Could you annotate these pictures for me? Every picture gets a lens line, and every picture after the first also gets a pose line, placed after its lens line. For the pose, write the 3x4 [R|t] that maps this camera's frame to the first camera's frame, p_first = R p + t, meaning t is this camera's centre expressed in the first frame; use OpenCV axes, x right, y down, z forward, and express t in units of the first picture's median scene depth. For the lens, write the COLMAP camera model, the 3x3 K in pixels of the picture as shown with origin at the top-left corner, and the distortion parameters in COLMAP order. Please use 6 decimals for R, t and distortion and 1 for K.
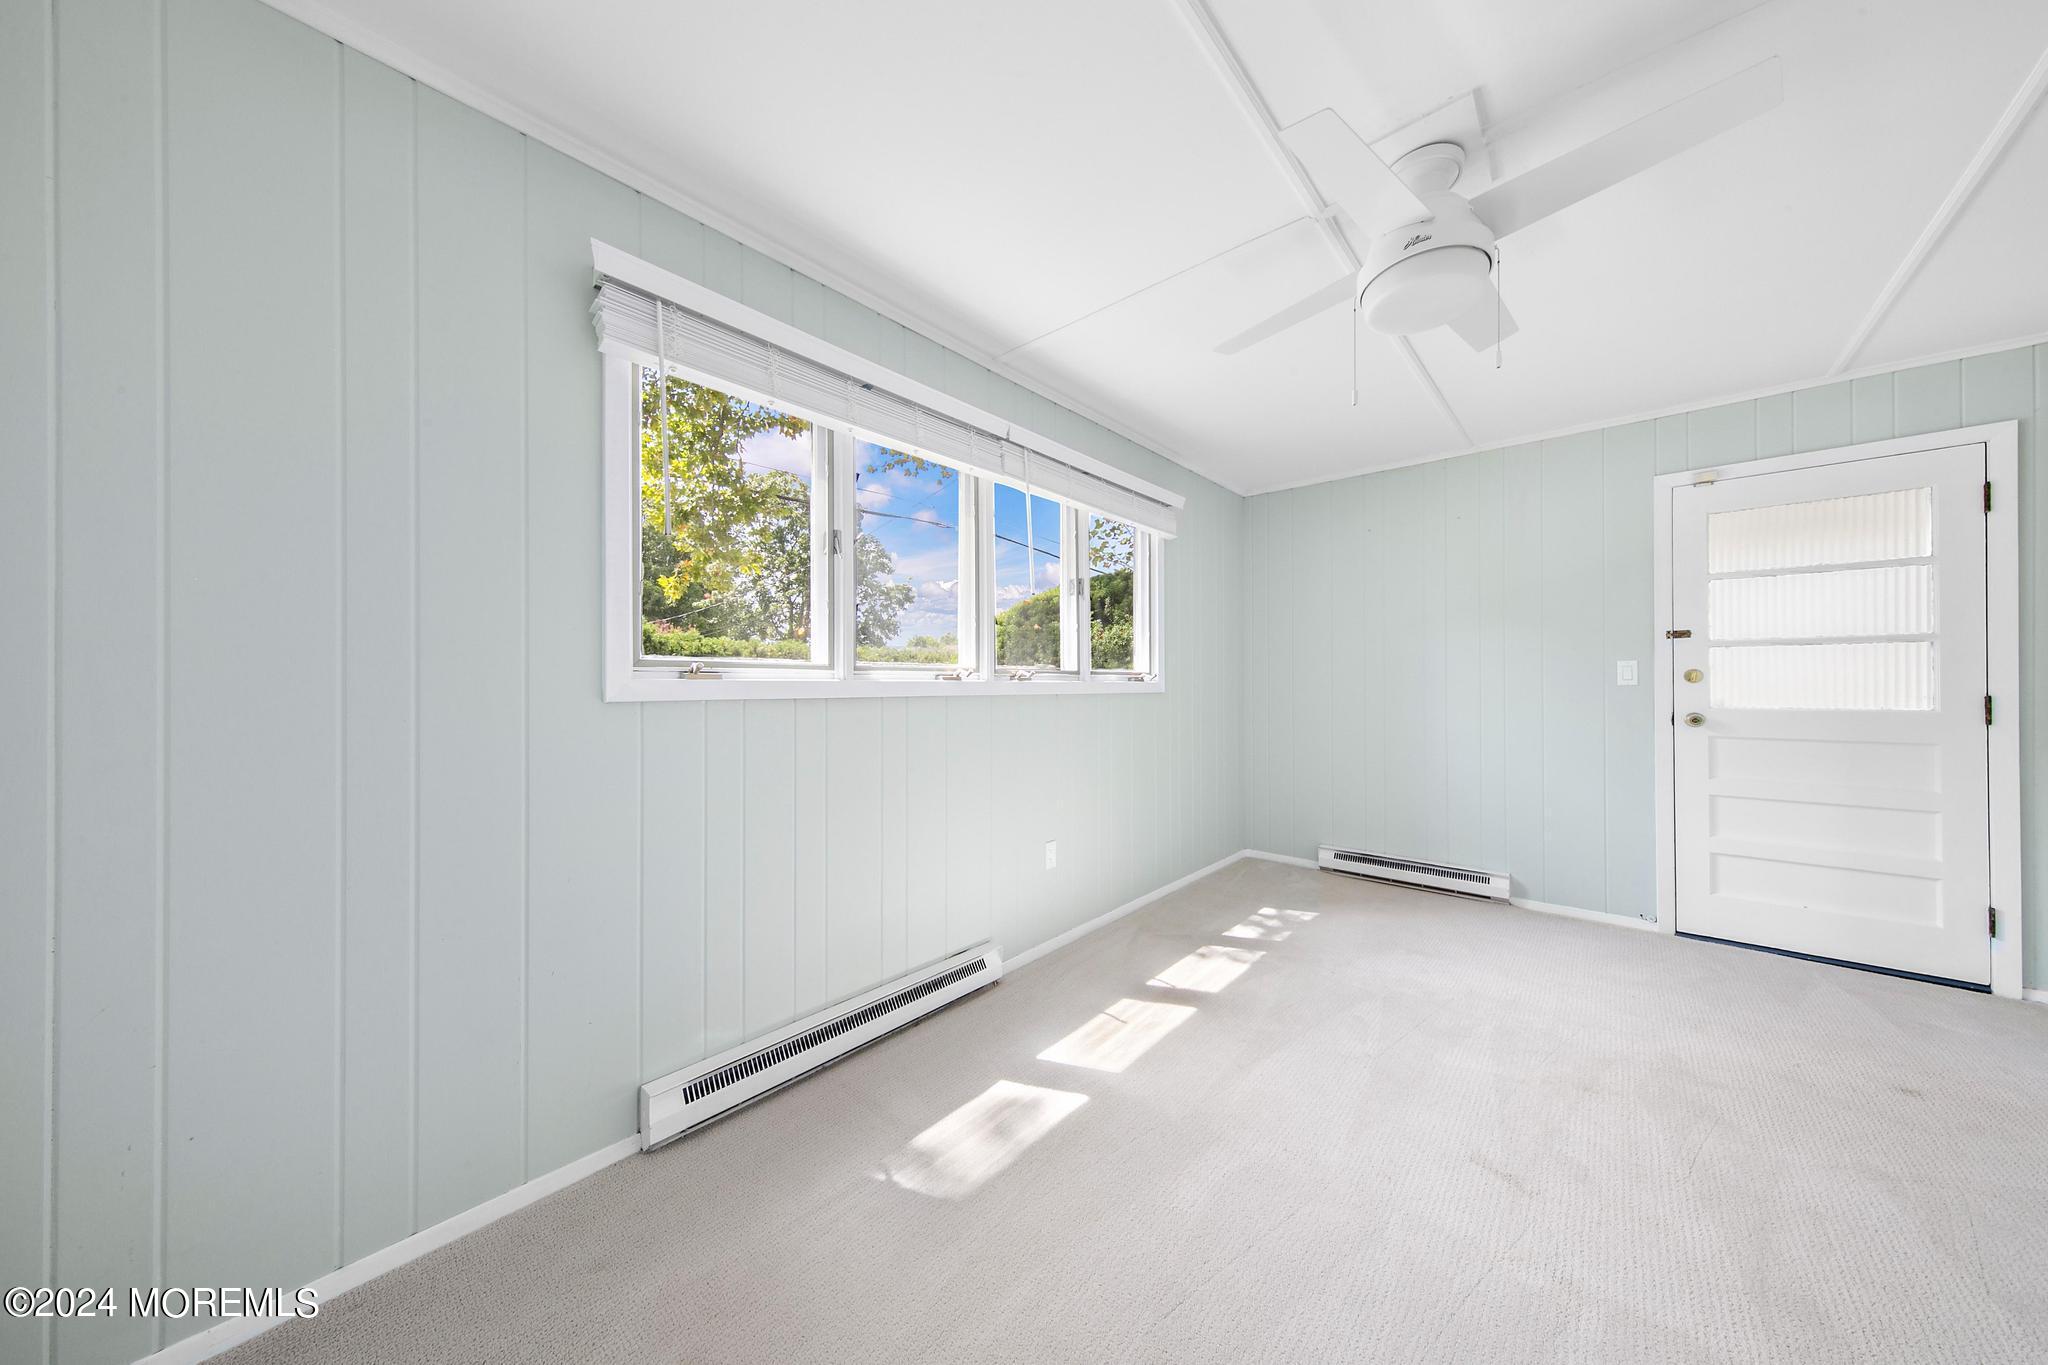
lens RADIAL K [[643.2, 0, 1033.3], [0, 643.2, 692.1], [0, 0, 1]] dist [0.000447, -0.000014]
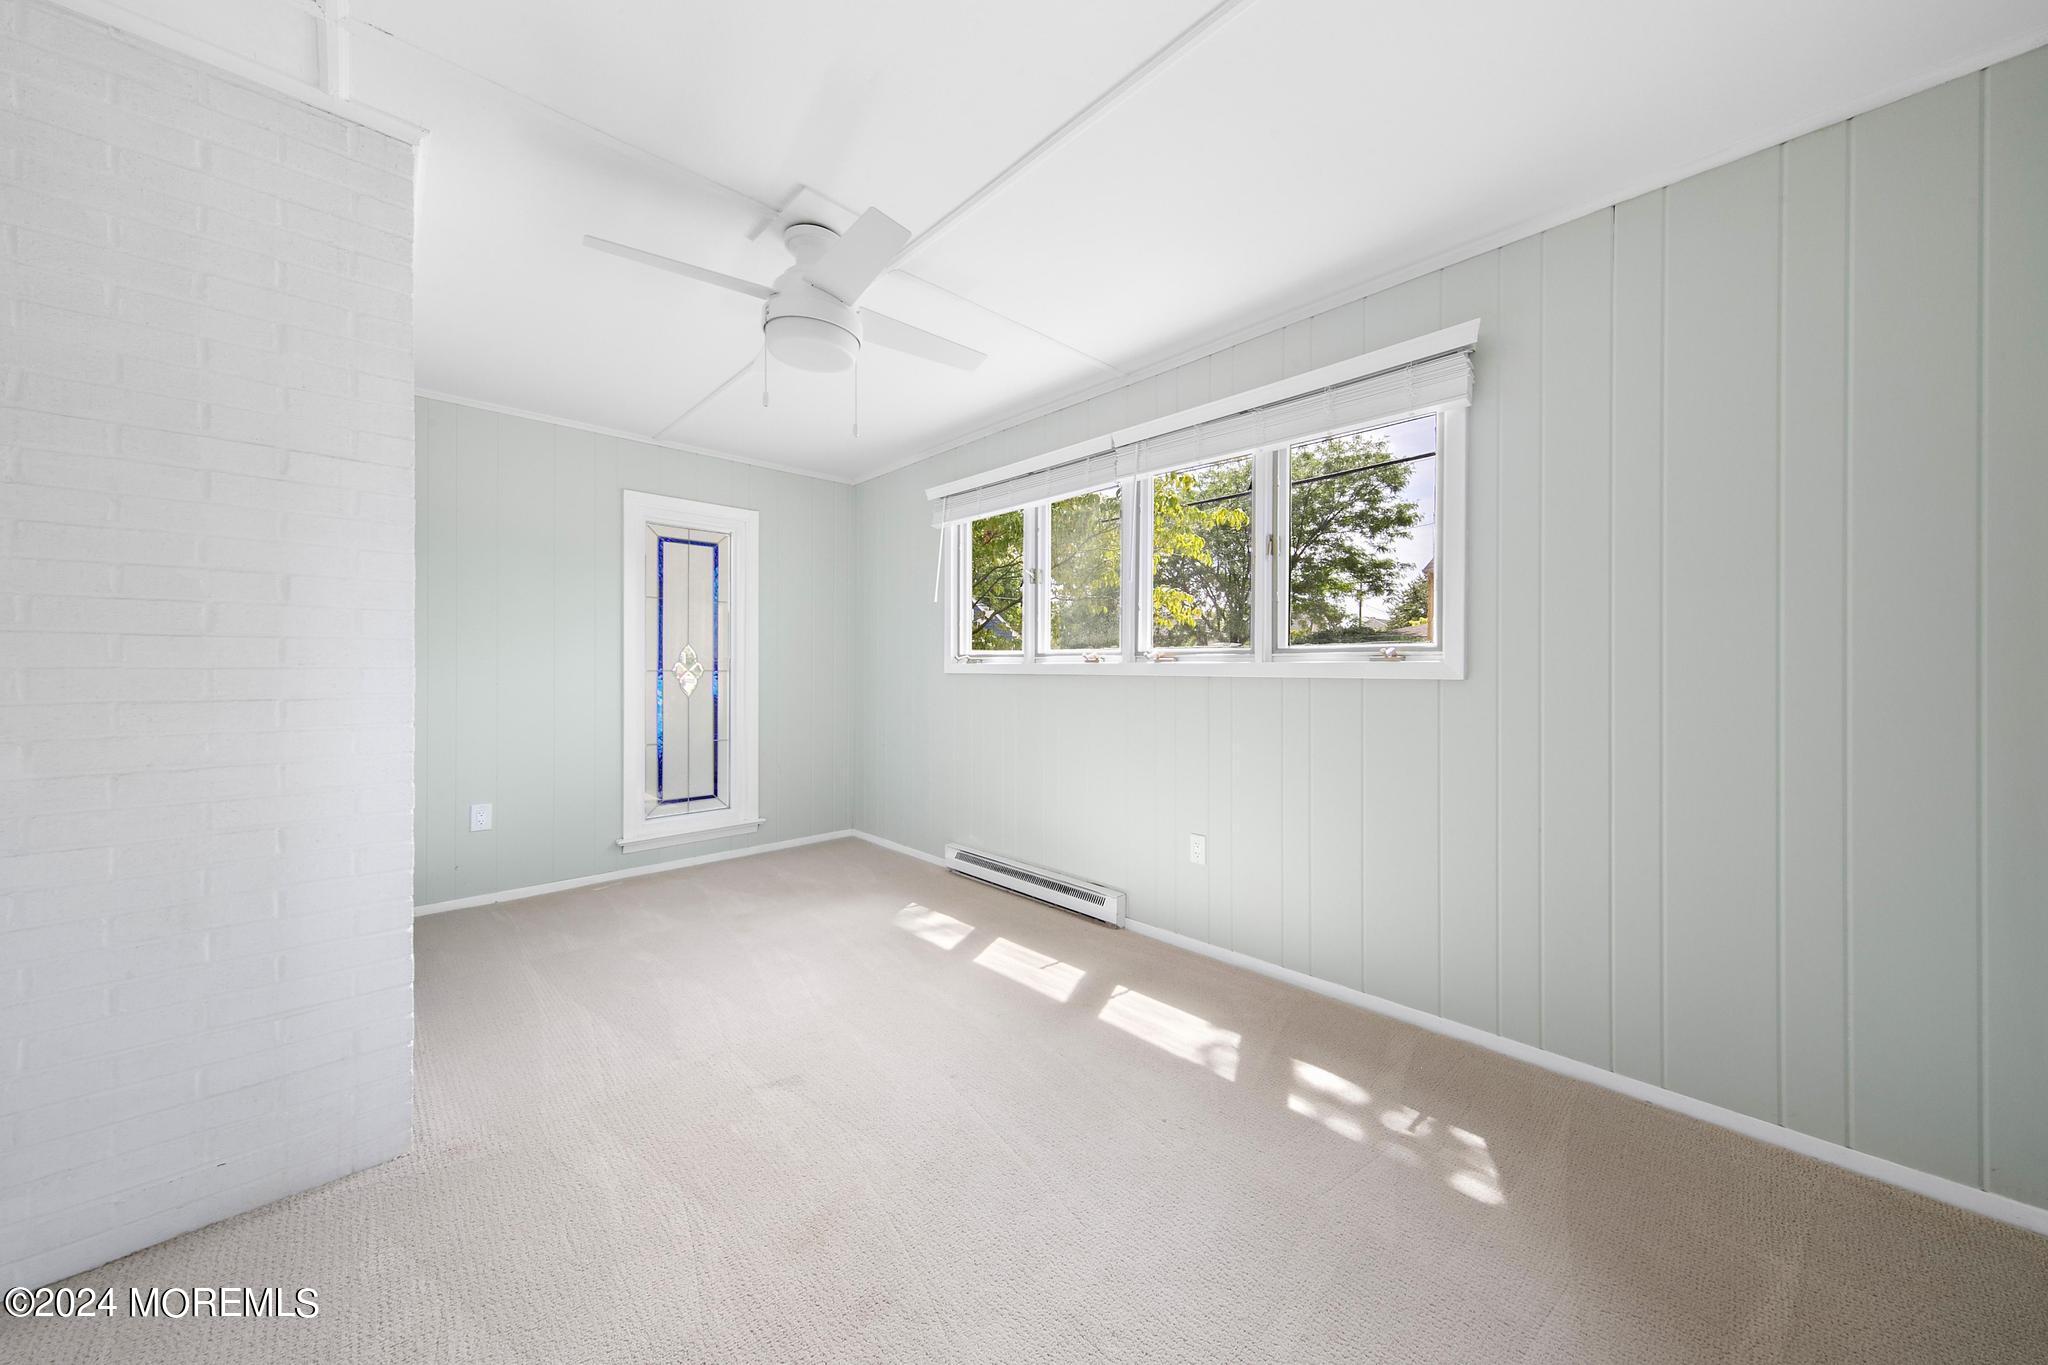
lens RADIAL K [[703.0, 0, 1031.3], [0, 703.0, 688.0], [0, 0, 1]] dist [0.004389, 0.000046]
pose [[-0.065496, 0.033256, -0.997298, 1.036318], [-0.006387, 0.999410, 0.033746, -0.013361], [0.997832, 0.008580, -0.065245, 0.809863]]
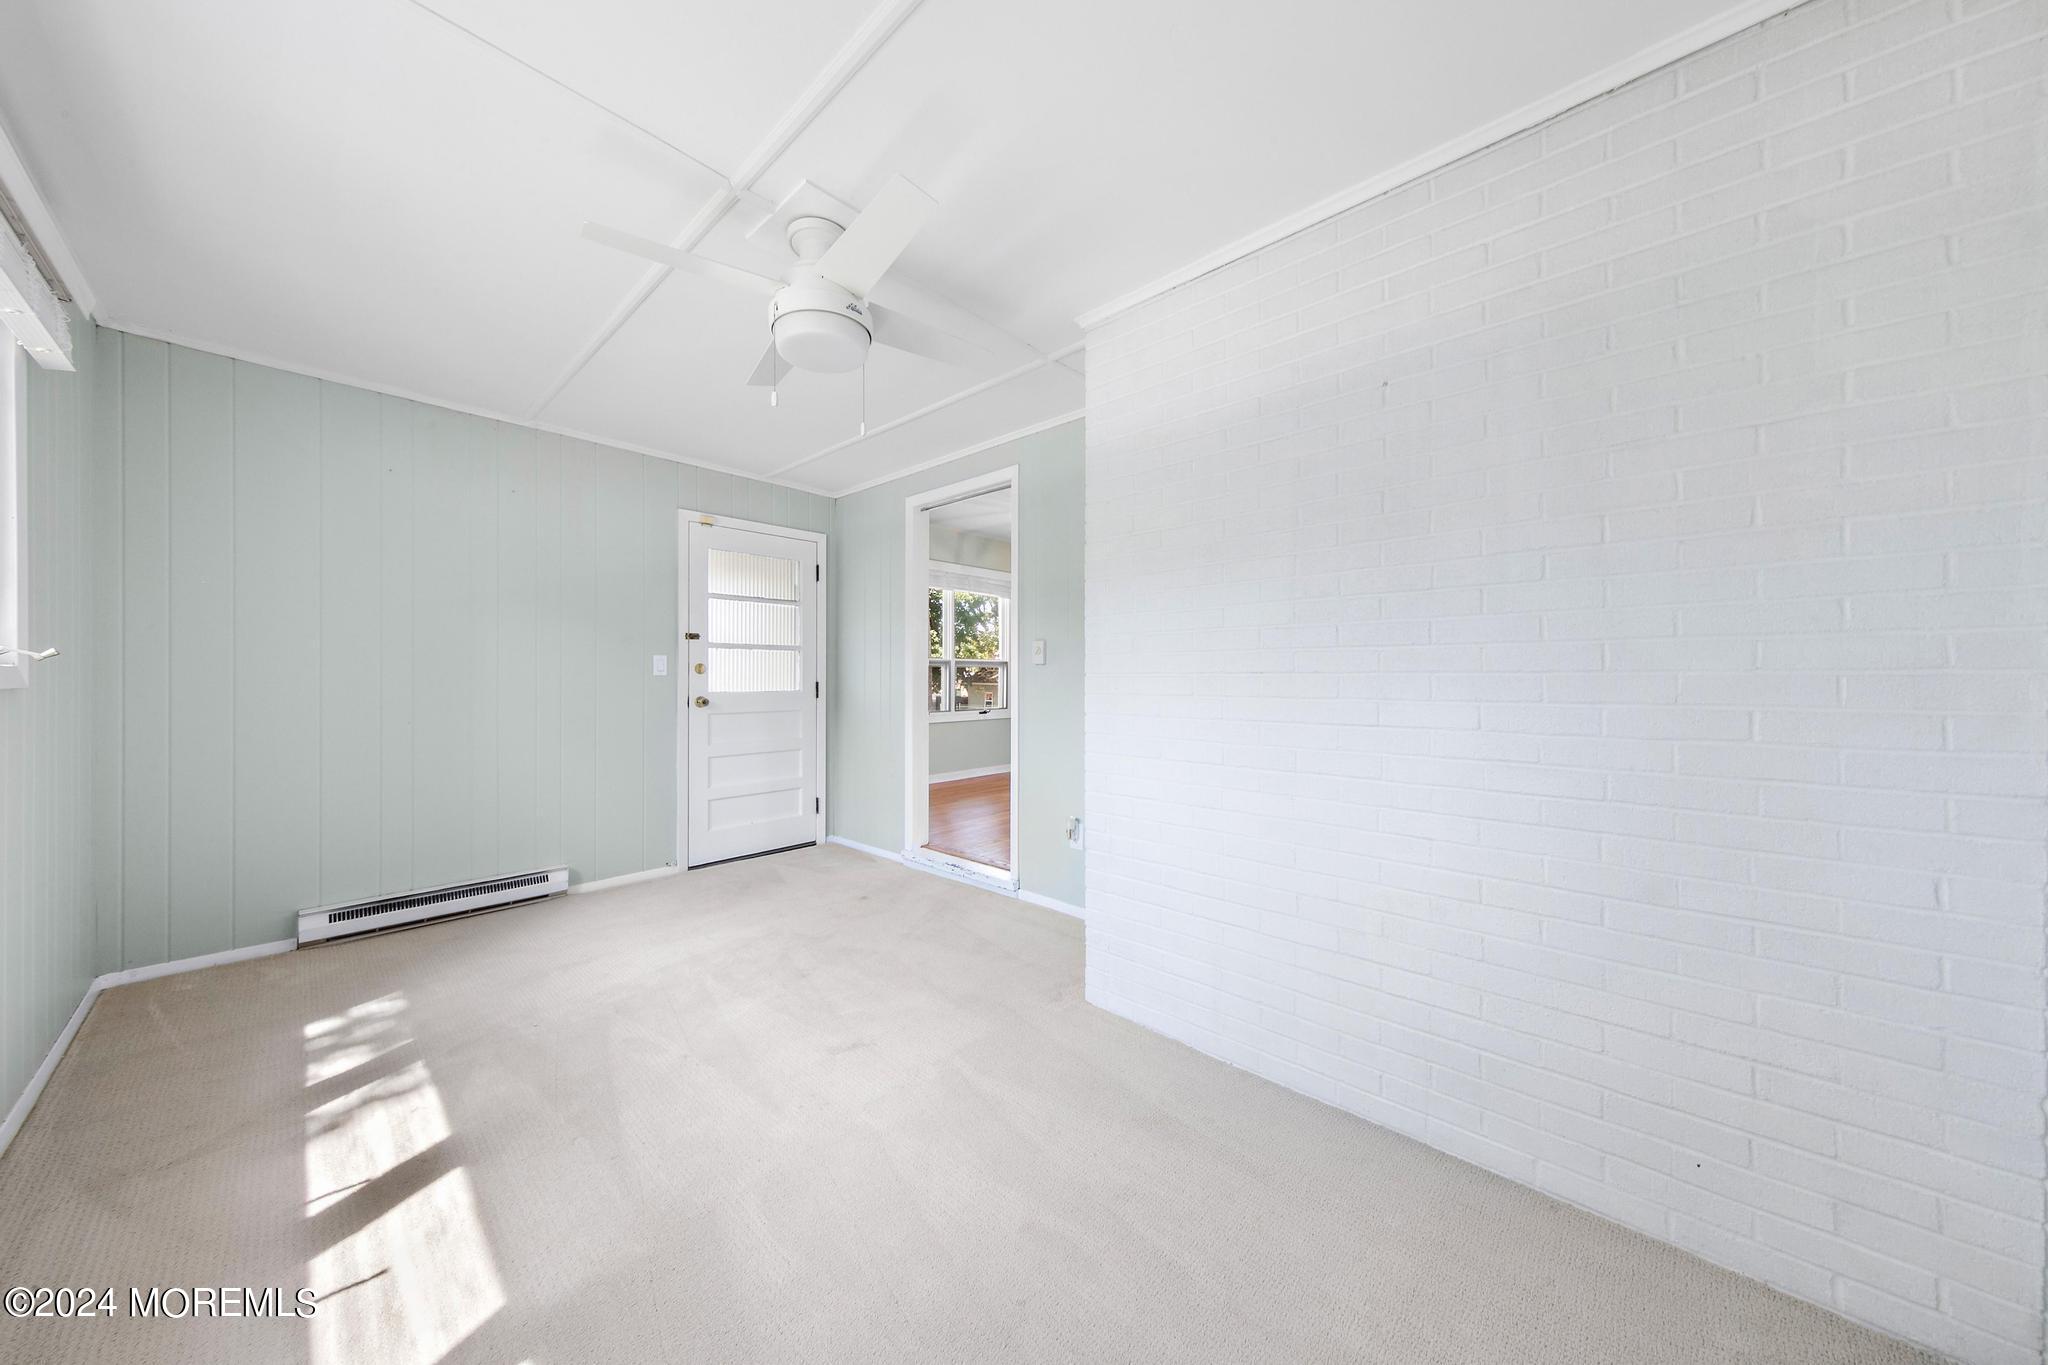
lens RADIAL K [[663.0, 0, 1024.0], [0, 663.0, 682.5], [0, 0, 1]] dist [-0.000378, -0.000074]
pose [[0.015843, -0.010123, 0.999823, -0.327146], [0.006248, 0.999930, 0.010025, -0.006637], [-0.999855, 0.006088, 0.015906, 0.324102]]
